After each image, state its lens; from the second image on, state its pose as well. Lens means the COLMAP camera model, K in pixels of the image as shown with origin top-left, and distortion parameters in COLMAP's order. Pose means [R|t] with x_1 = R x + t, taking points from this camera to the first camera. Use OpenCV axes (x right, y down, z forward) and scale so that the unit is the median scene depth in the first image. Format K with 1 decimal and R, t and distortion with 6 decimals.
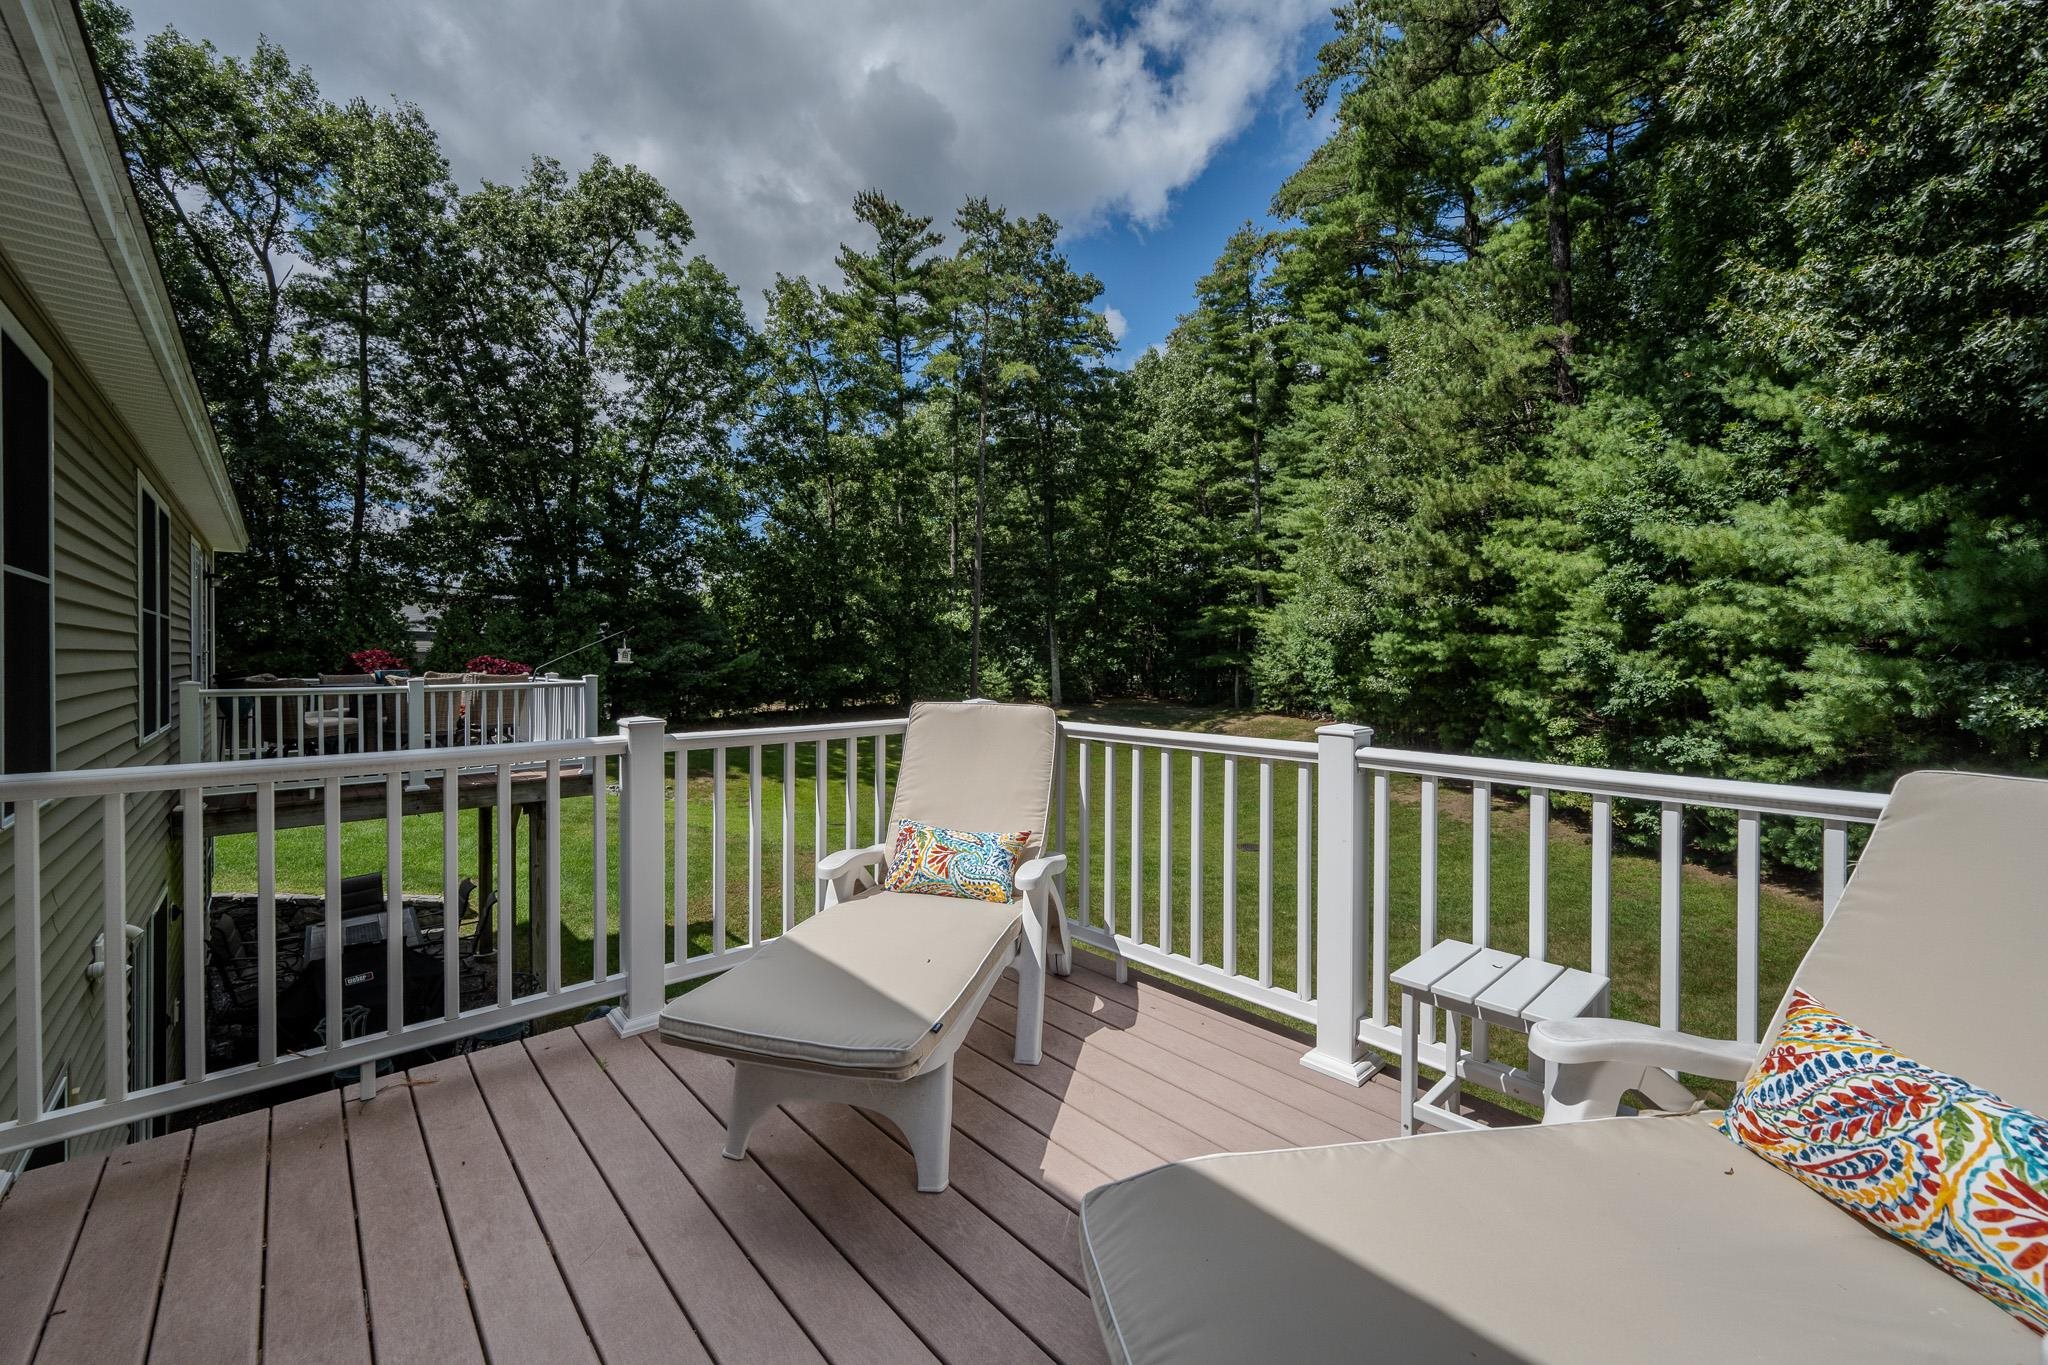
lens RADIAL K [[811.4, 0, 1011.2], [0, 811.4, 643.3], [0, 0, 1]] dist [0.000050, -0.000248]
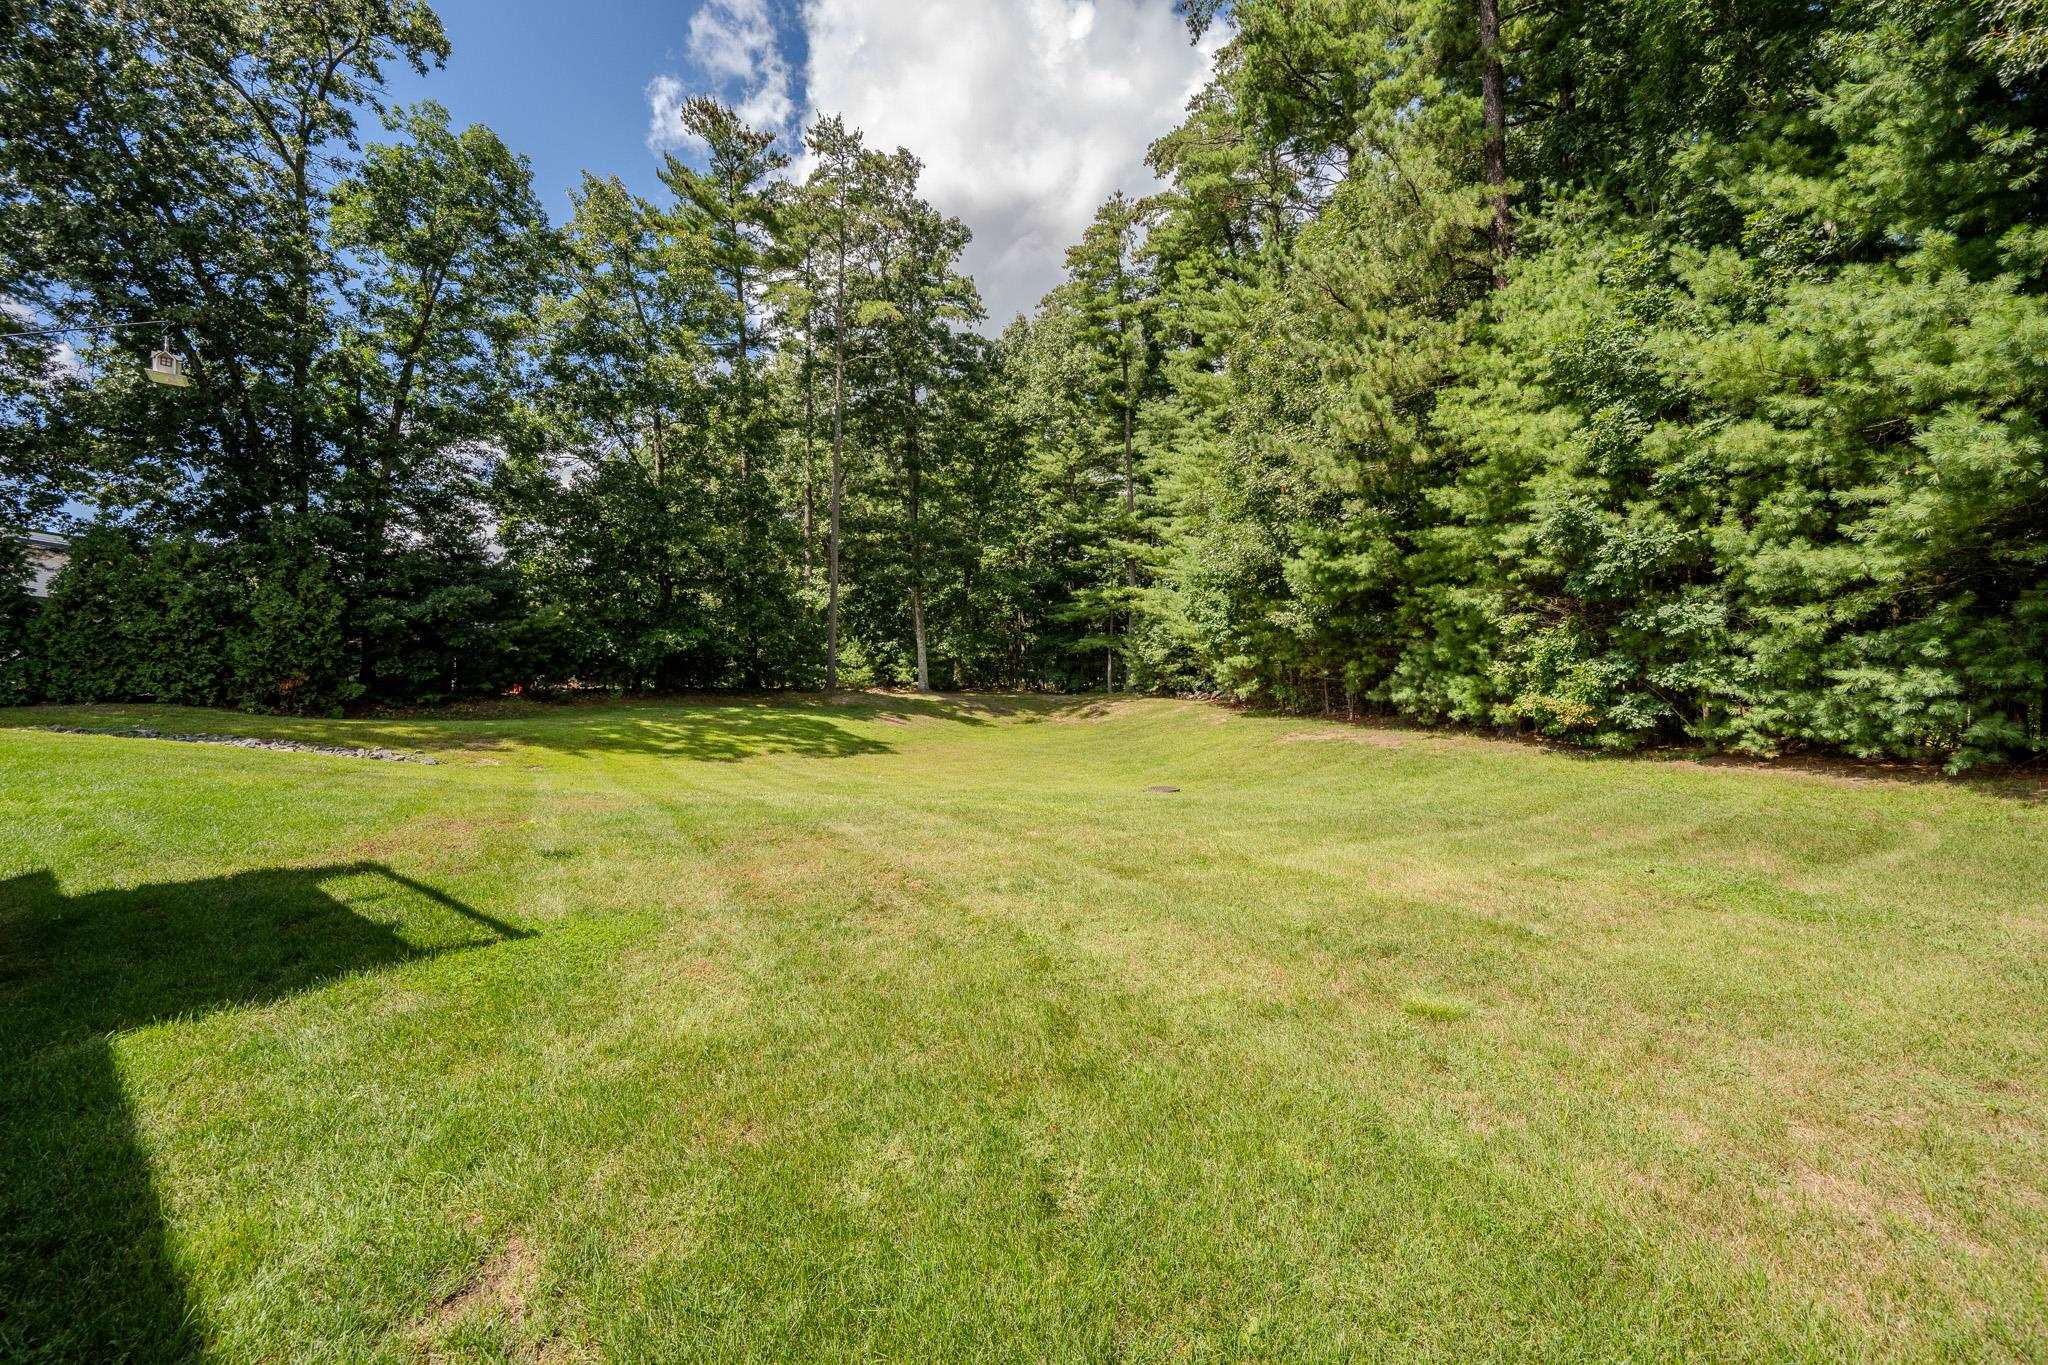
lens RADIAL K [[811.4, 0, 1013.6], [0, 811.4, 684.2], [0, 0, 1]] dist [0.000050, -0.000248]
pose [[0.985179, -0.010159, 0.171226, -0.002086], [0.005413, 0.999589, 0.028165, 0.068457], [-0.171442, -0.026821, 0.984829, 0.112137]]
